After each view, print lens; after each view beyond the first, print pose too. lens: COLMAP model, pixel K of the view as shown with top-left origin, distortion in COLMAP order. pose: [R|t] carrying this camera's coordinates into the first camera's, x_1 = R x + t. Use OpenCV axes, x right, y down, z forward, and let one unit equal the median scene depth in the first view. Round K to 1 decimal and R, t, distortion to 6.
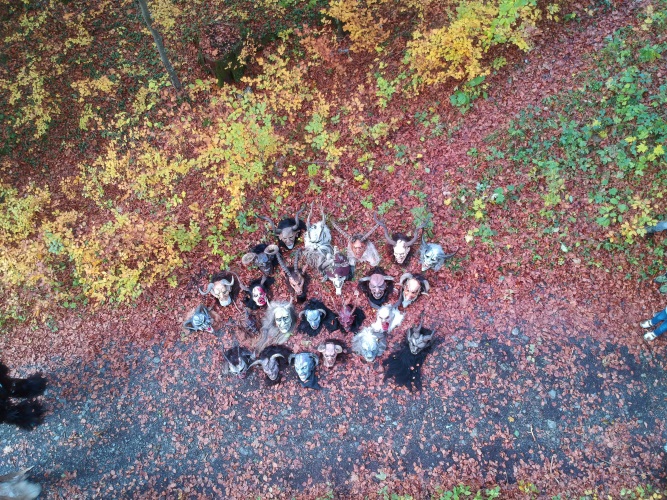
lens RADIAL K [[488.2, 0, 330.8], [0, 488.2, 248.0], [0, 0, 1]] dist [0.064311, -0.119684]
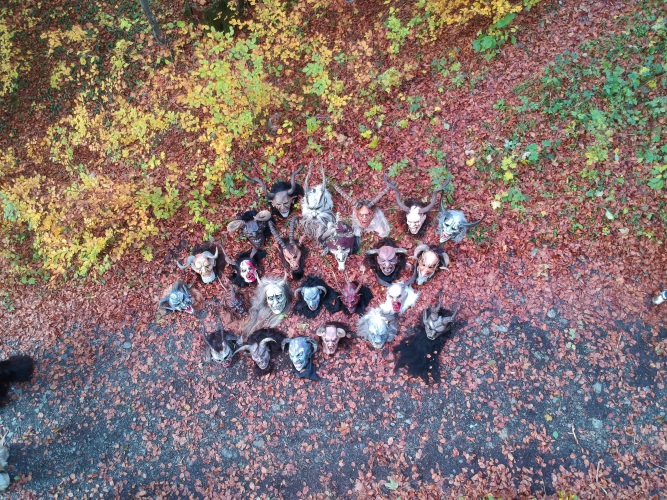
lens RADIAL K [[488.2, 0, 330.5], [0, 488.2, 248.3], [0, 0, 1]] dist [0.064311, -0.119684]
pose [[0.999969, 0.005970, -0.005091, 0.001039], [-0.005949, 0.999974, 0.004043, 0.055255], [0.005115, -0.004012, 0.999979, 0.152650]]
